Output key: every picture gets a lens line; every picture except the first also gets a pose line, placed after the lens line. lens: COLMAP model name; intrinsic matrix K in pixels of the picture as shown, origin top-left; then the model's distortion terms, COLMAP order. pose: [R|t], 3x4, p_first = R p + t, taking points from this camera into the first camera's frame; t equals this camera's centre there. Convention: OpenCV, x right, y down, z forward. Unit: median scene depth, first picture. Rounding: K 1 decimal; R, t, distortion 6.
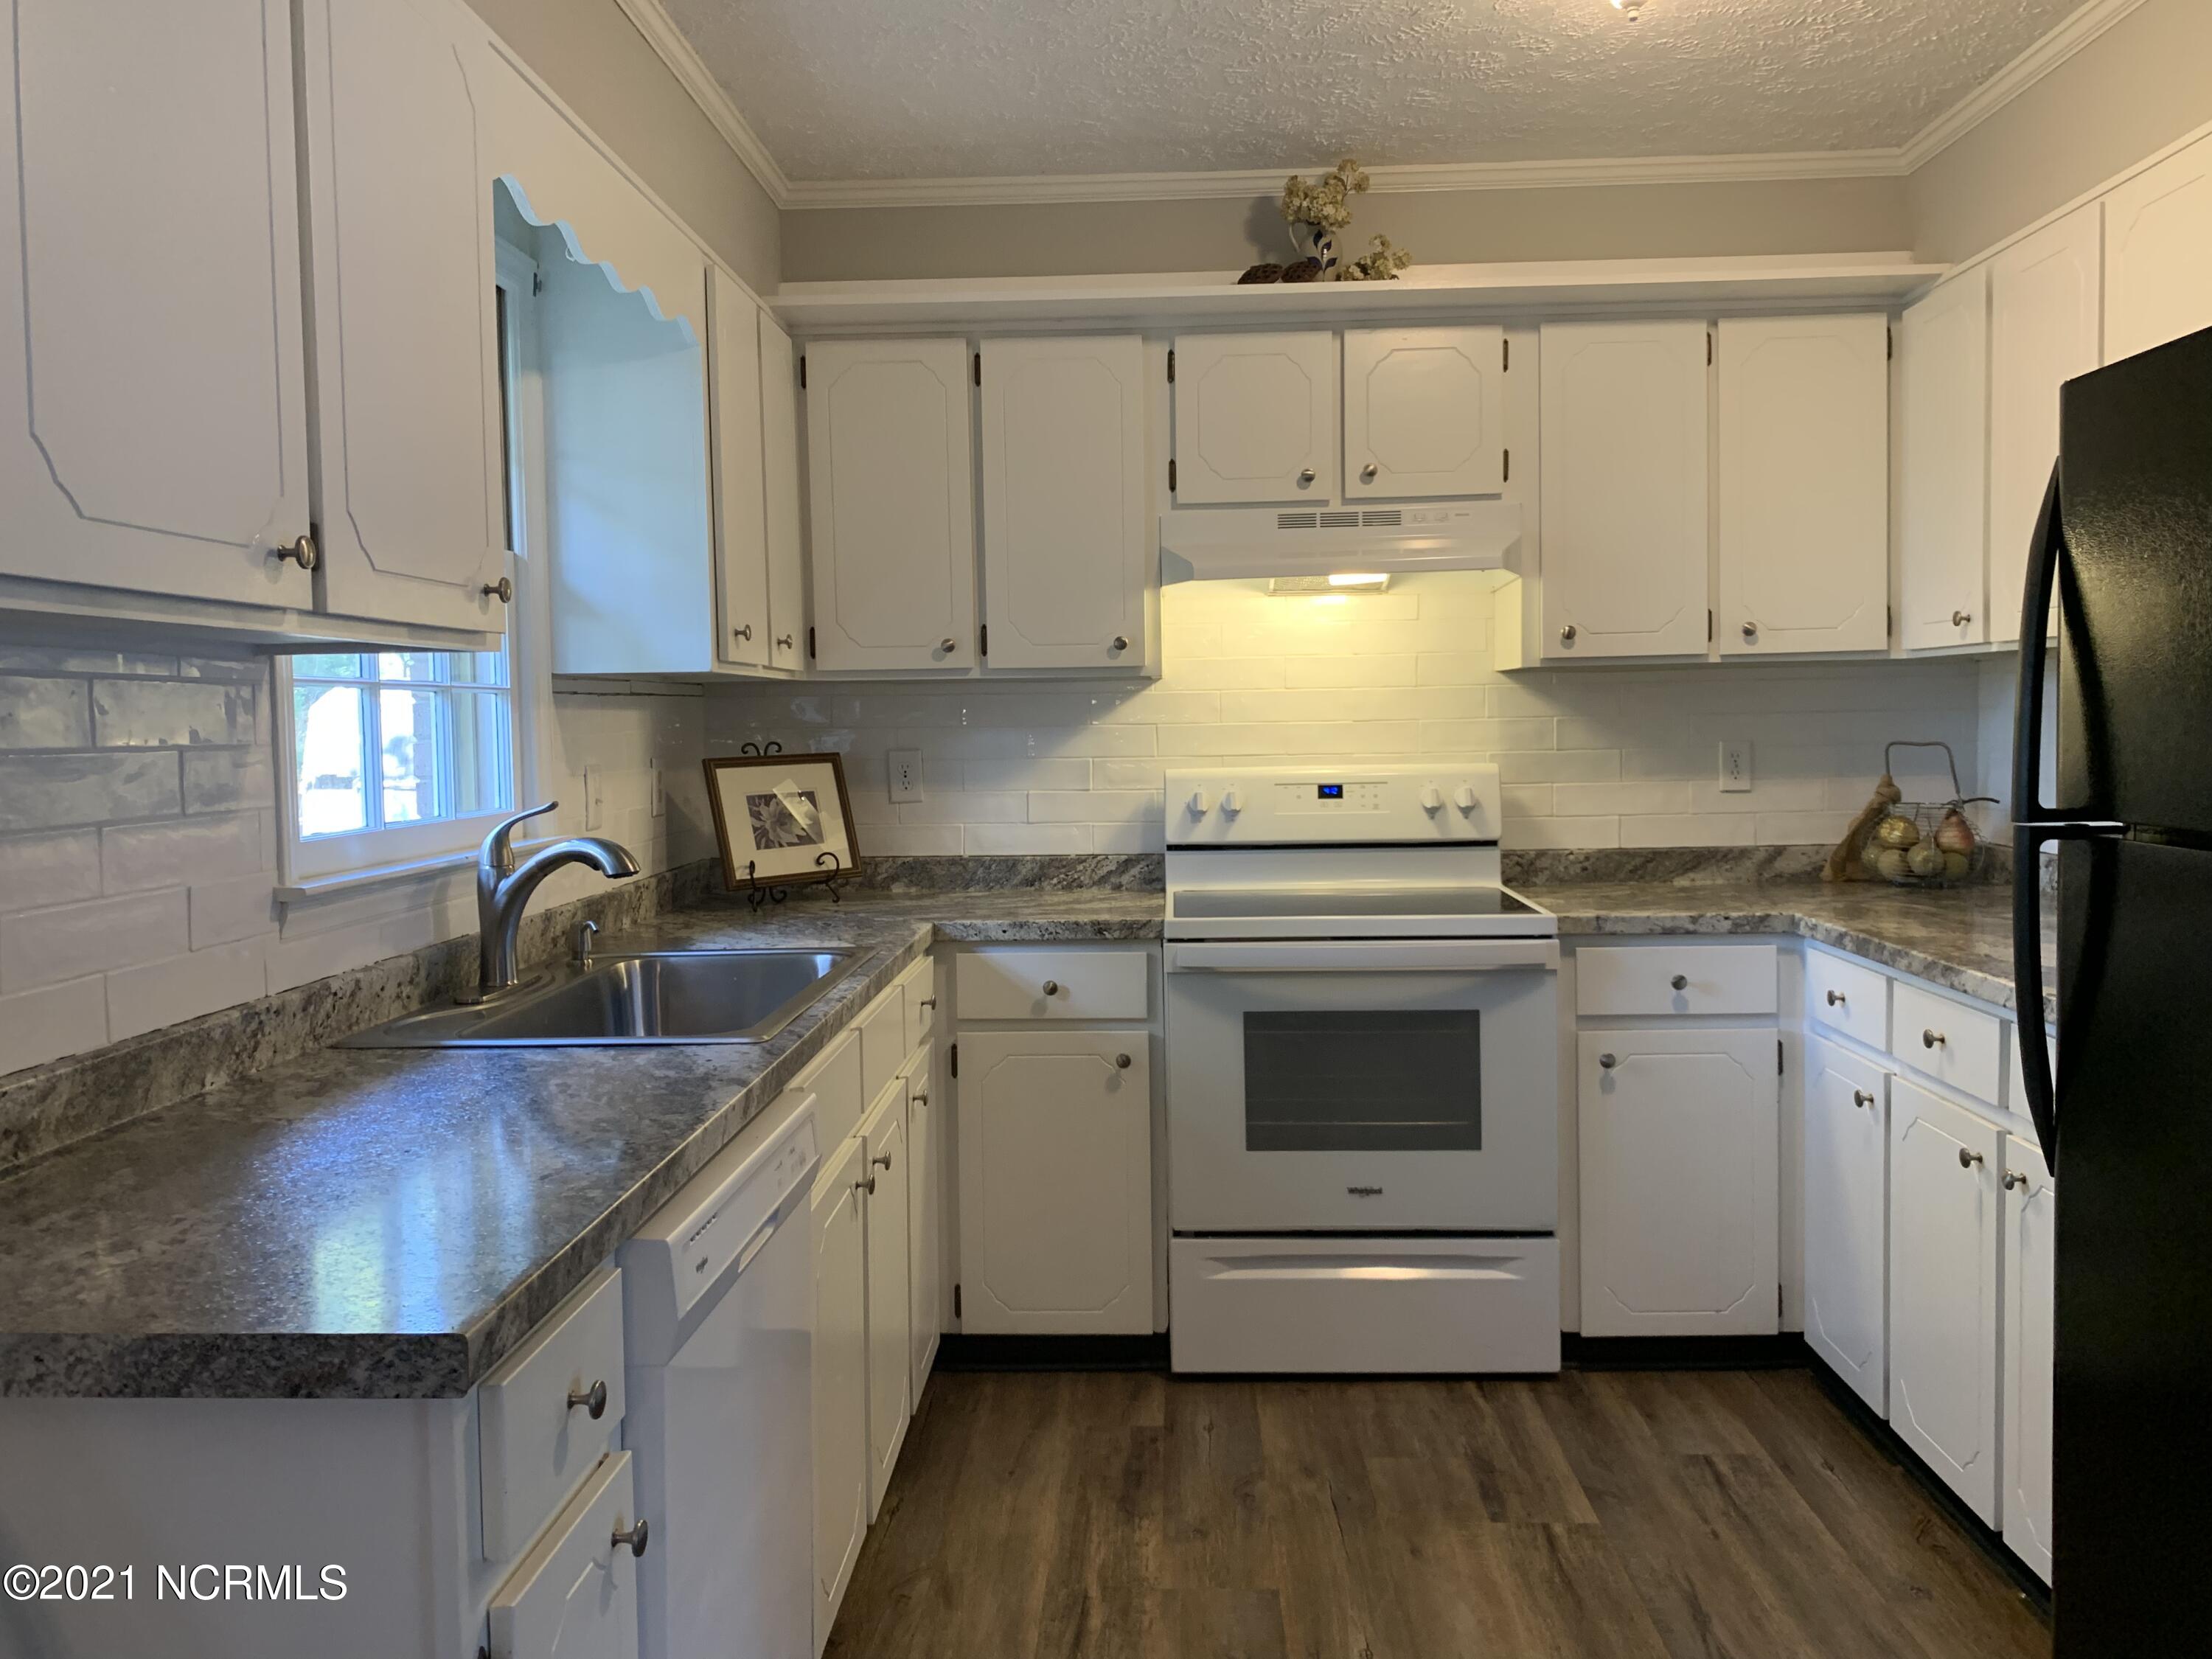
lens RADIAL K [[1731.9, 0, 1115.8], [0, 1731.9, 817.8], [0, 0, 1]] dist [0.068673, -0.027243]
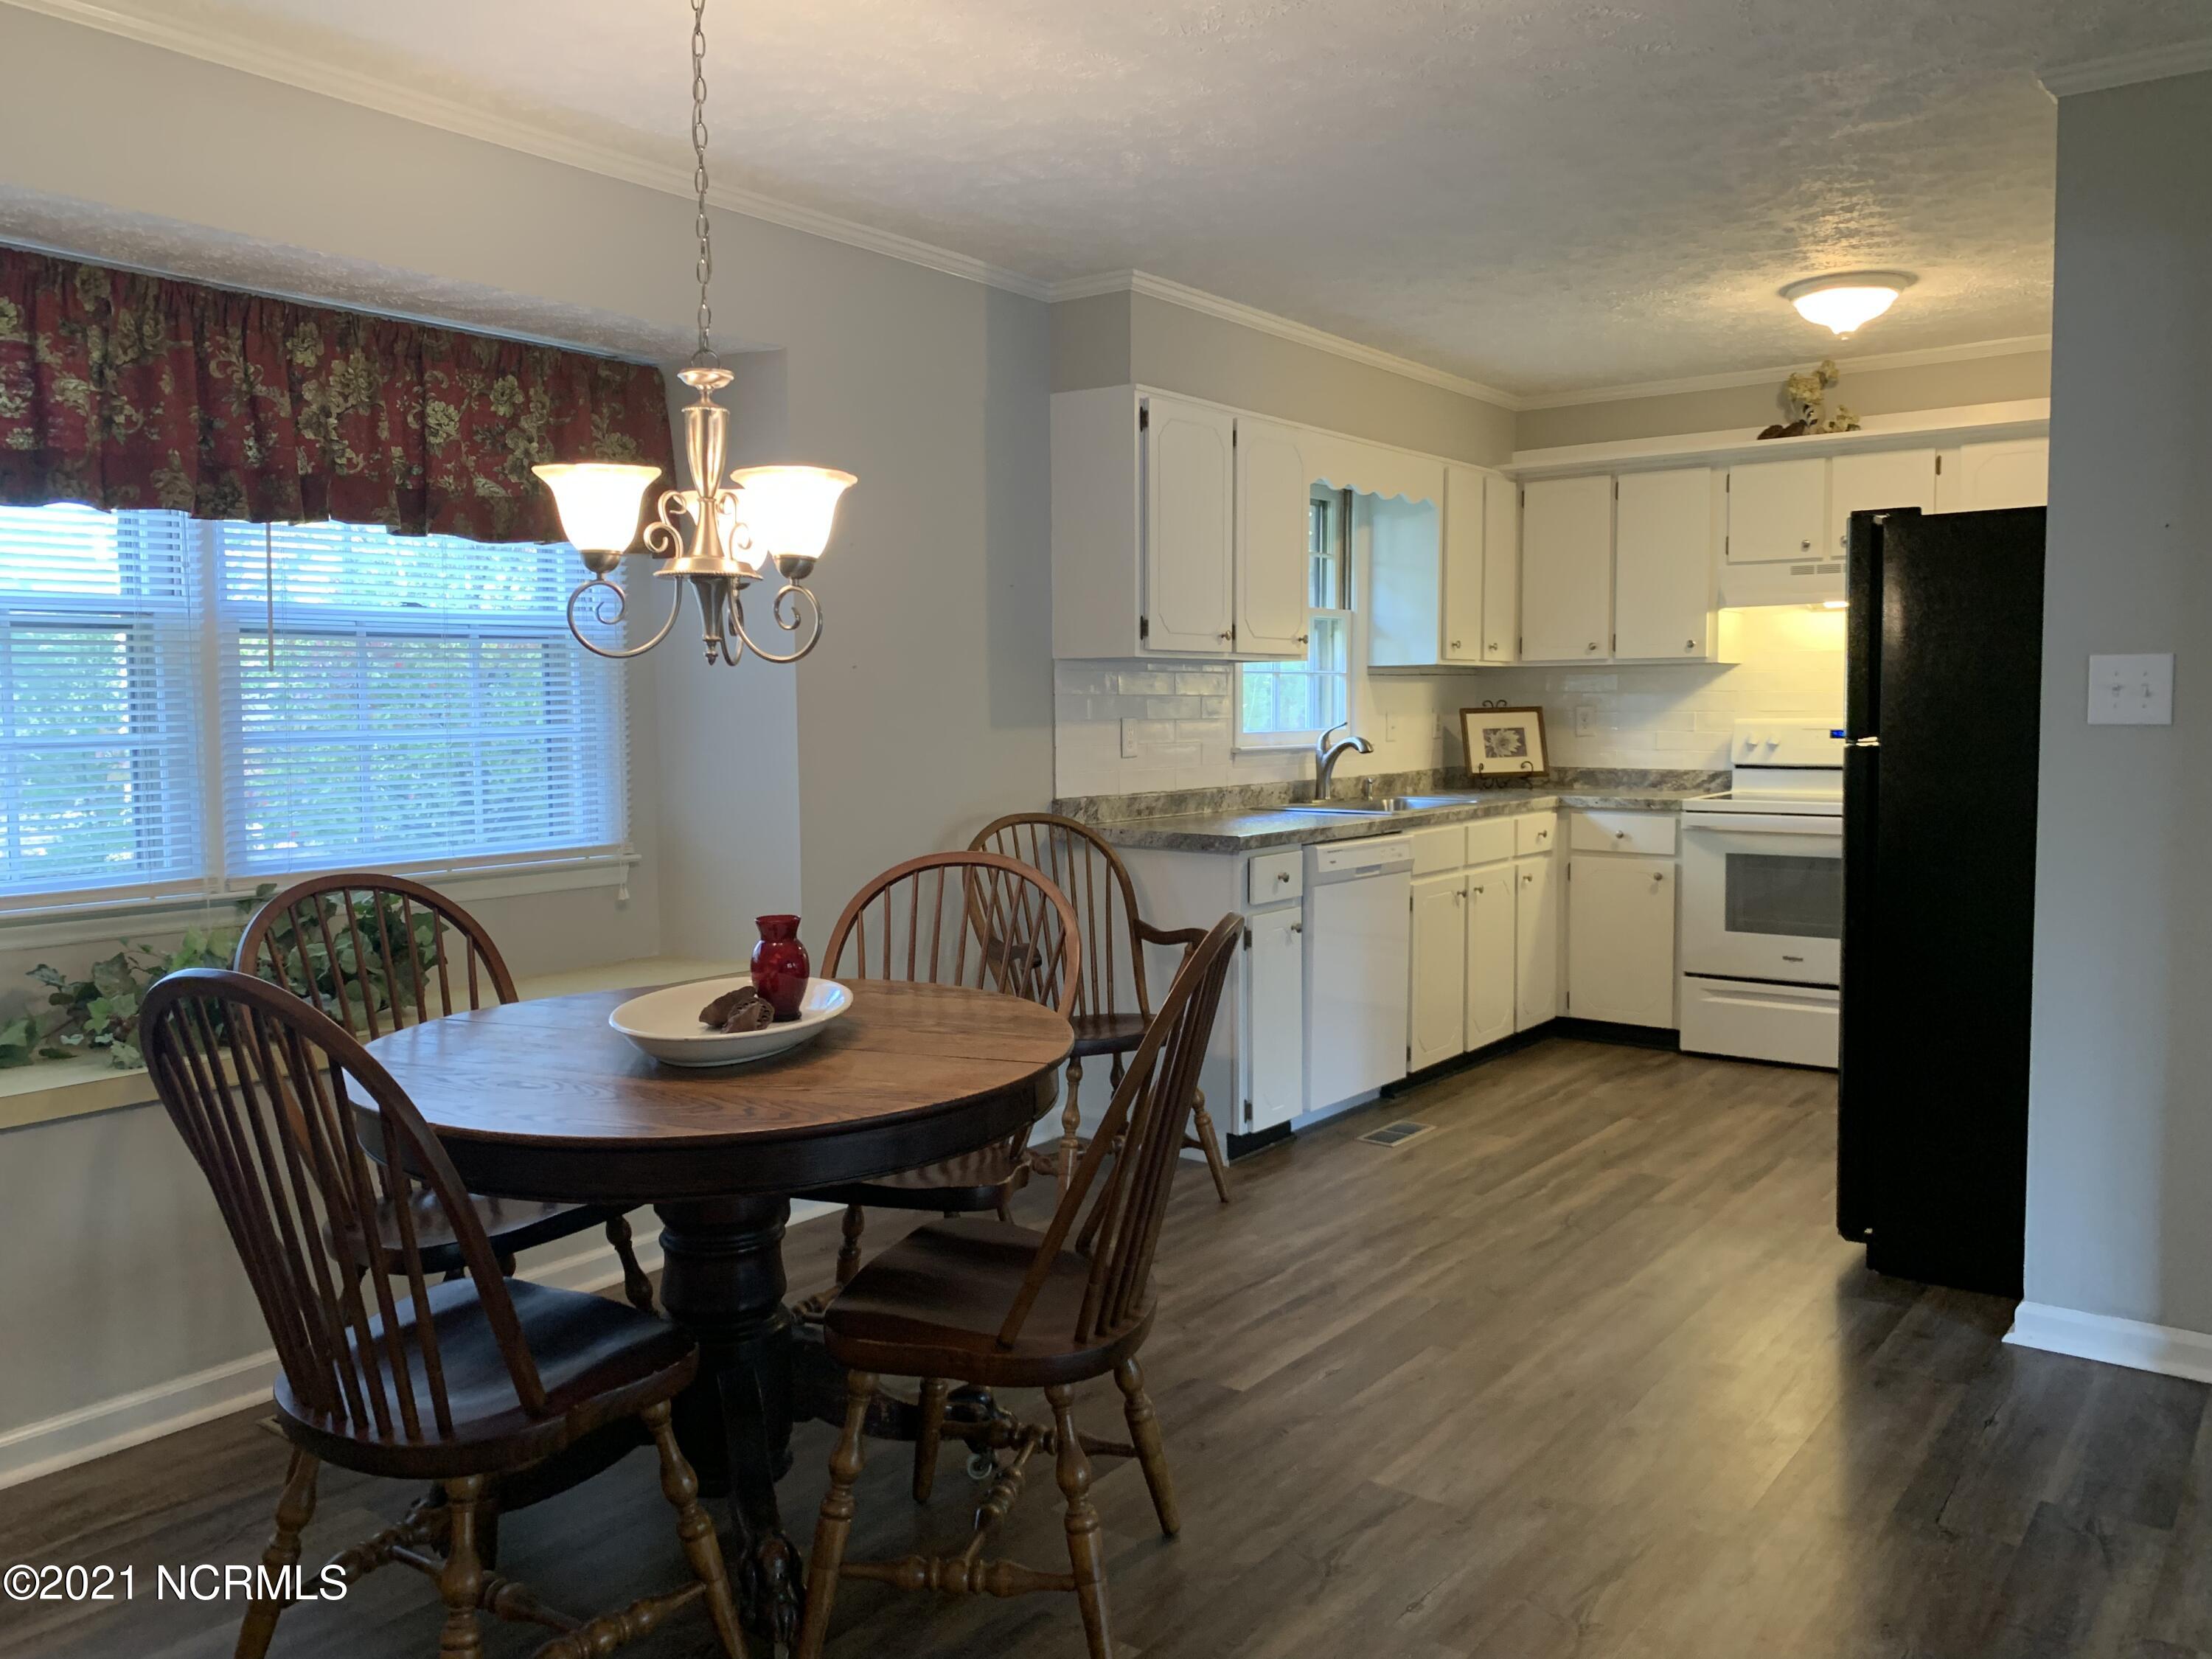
lens RADIAL K [[1731.9, 0, 1093.8], [0, 1731.9, 837.5], [0, 0, 1]] dist [0.068673, -0.027243]
pose [[0.824051, 0.056056, -0.563736, 0.524943], [-0.040041, 0.998367, 0.040745, 0.046653], [0.565099, -0.011003, 0.824950, -0.811377]]
